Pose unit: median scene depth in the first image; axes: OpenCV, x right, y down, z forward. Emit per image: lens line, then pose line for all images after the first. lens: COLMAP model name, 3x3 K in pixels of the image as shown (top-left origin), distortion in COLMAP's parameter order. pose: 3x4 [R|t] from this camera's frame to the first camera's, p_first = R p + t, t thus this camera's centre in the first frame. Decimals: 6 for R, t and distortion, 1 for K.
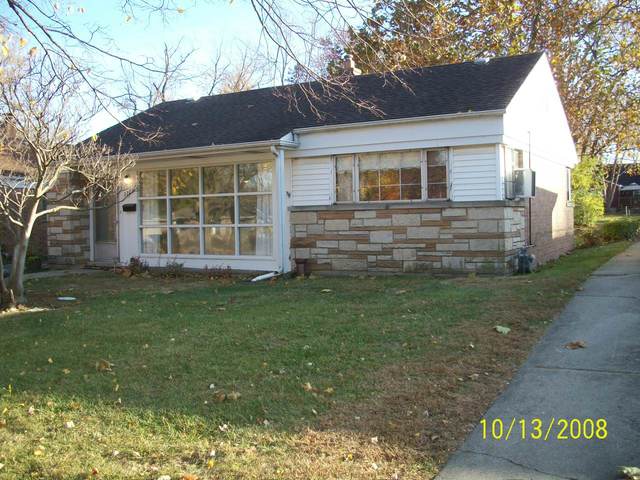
lens RADIAL K [[657.8, 0, 320.0], [0, 657.8, 240.0], [0, 0, 1]] dist [-0.221849, 0.151277]
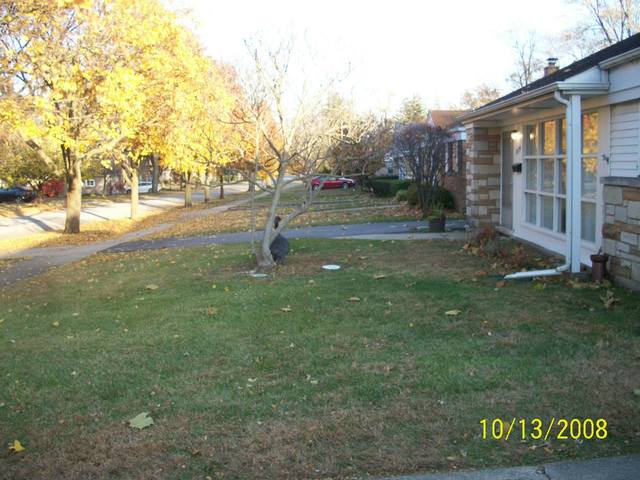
lens RADIAL K [[657.8, 0, 320.0], [0, 657.8, 240.0], [0, 0, 1]] dist [-0.221849, 0.151277]
pose [[0.473573, 0.109064, -0.873976, 0.410355], [-0.020651, 0.993406, 0.112777, -0.055734], [0.880513, -0.035360, 0.472702, 0.444074]]
